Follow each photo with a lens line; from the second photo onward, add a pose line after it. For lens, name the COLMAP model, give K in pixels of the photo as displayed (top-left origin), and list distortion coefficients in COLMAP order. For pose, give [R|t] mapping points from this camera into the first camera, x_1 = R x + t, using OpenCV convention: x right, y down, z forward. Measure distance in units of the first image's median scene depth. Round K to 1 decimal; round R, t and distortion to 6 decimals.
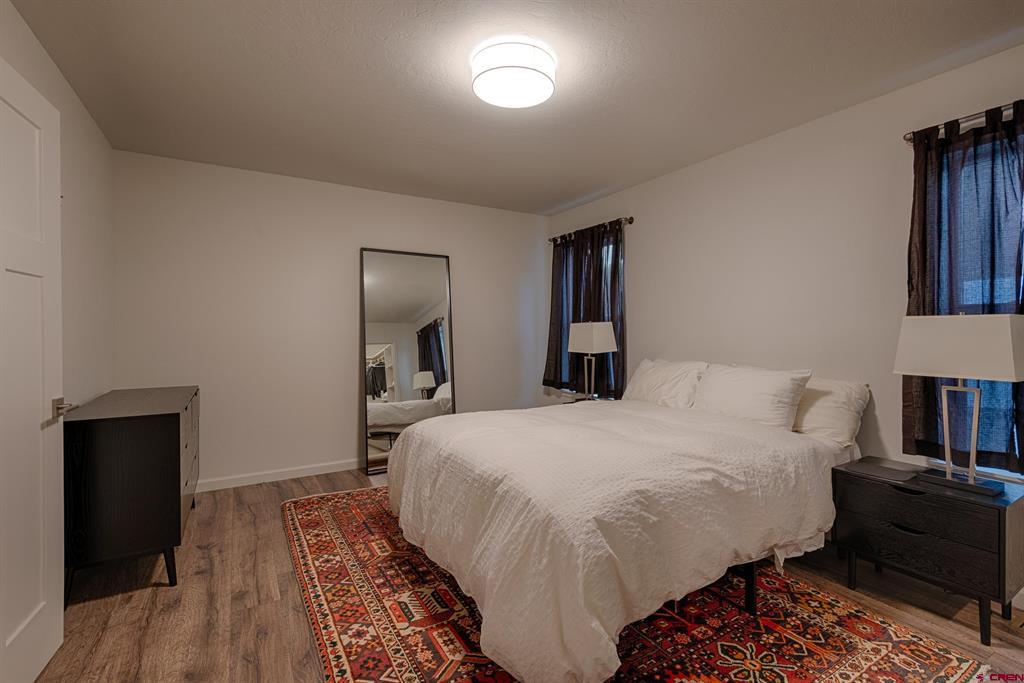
lens RADIAL K [[461.8, 0, 515.5], [0, 461.8, 334.1], [0, 0, 1]] dist [0.028330, -0.014279]
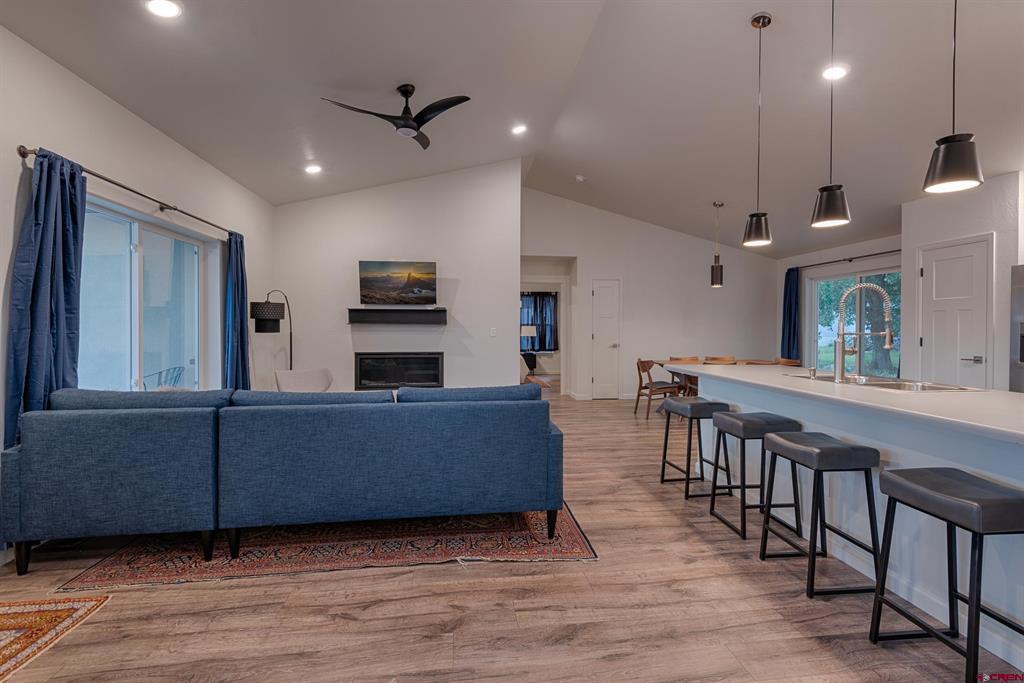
lens RADIAL K [[469.1, 0, 499.5], [0, 469.1, 331.1], [0, 0, 1]] dist [-0.002482, -0.000333]
pose [[0.428862, -0.004937, 0.903357, -3.137025], [0.010195, 0.999948, 0.000625, 0.012953], [-0.903313, 0.008941, 0.428890, -0.848376]]
